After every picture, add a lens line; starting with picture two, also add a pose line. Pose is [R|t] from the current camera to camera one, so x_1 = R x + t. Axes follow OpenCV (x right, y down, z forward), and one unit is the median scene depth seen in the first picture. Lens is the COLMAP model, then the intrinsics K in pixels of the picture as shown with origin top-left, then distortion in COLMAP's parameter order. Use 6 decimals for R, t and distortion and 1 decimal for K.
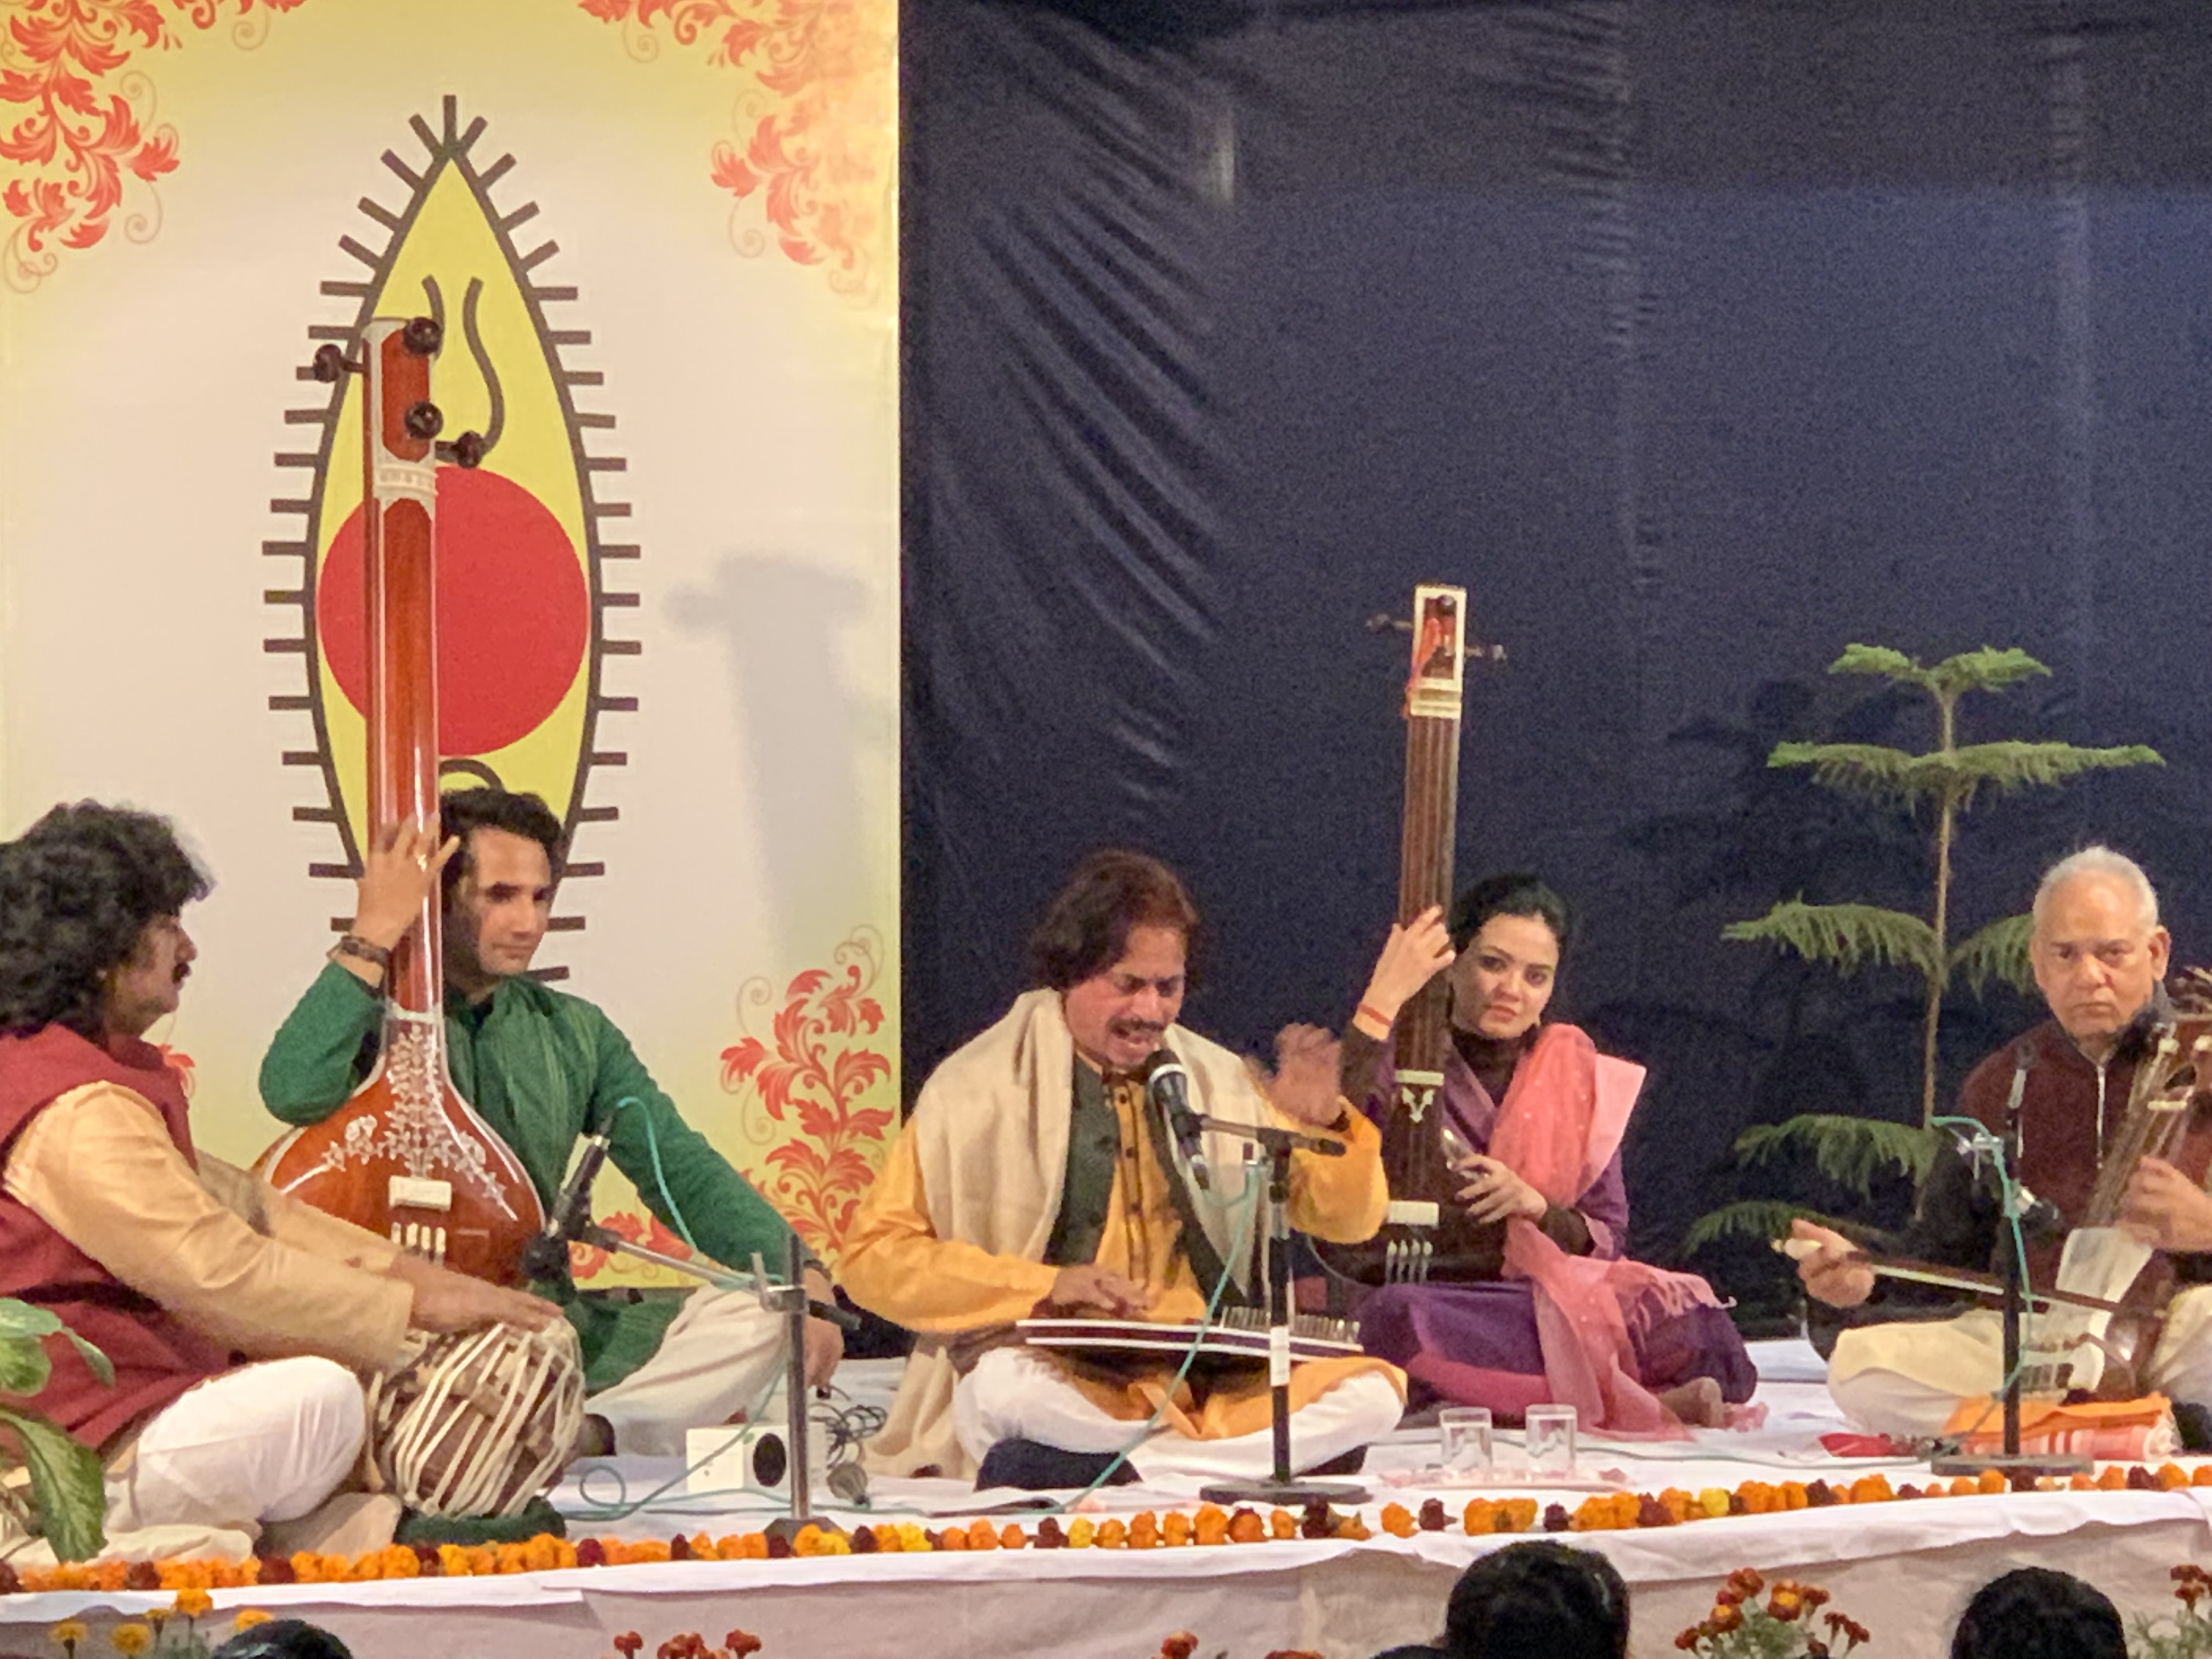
lens RADIAL K [[9573.0, 0, 1106.8], [0, 9573.0, 833.5], [0, 0, 1]] dist [0.005257, 0.000000]
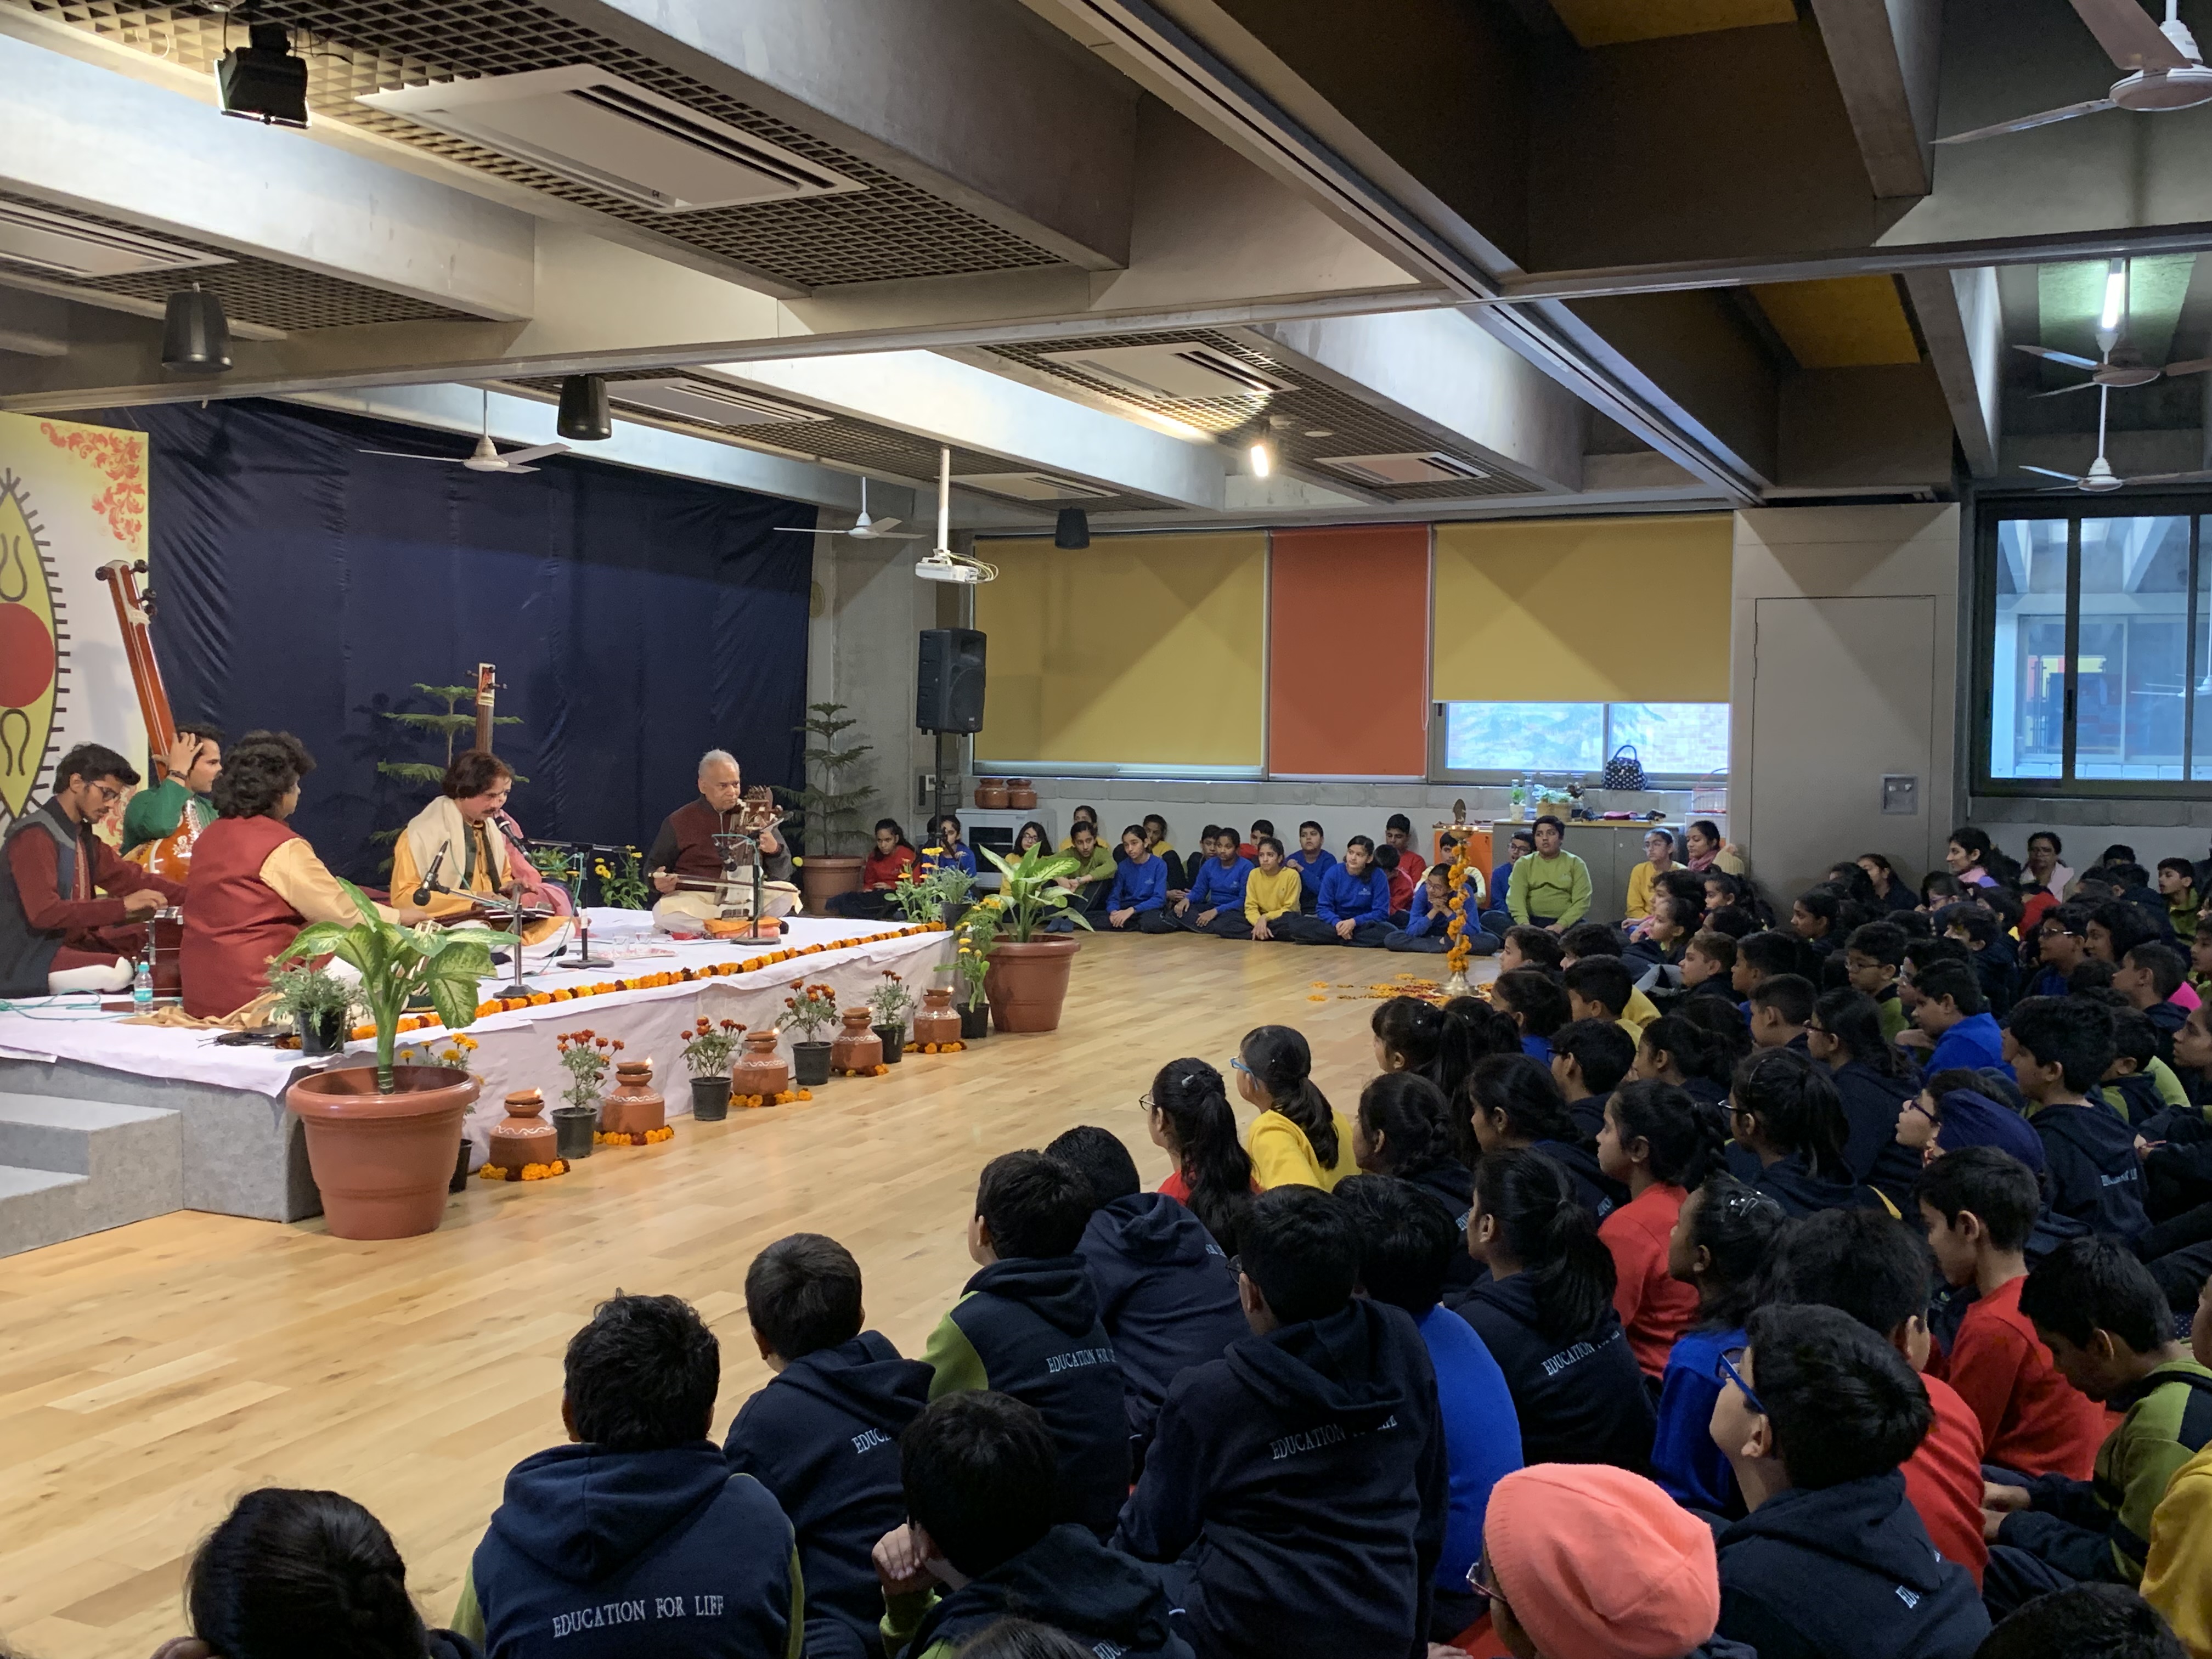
lens RADIAL K [[2151.7, 0, 1110.9], [0, 2151.7, 816.5], [0, 0, 1]] dist [0.016340, 0.000000]
pose [[0.725599, -0.009473, 0.688052, -0.268780], [-0.015145, 0.999443, 0.029731, -0.000064], [-0.687951, -0.031993, 0.725052, 0.327326]]
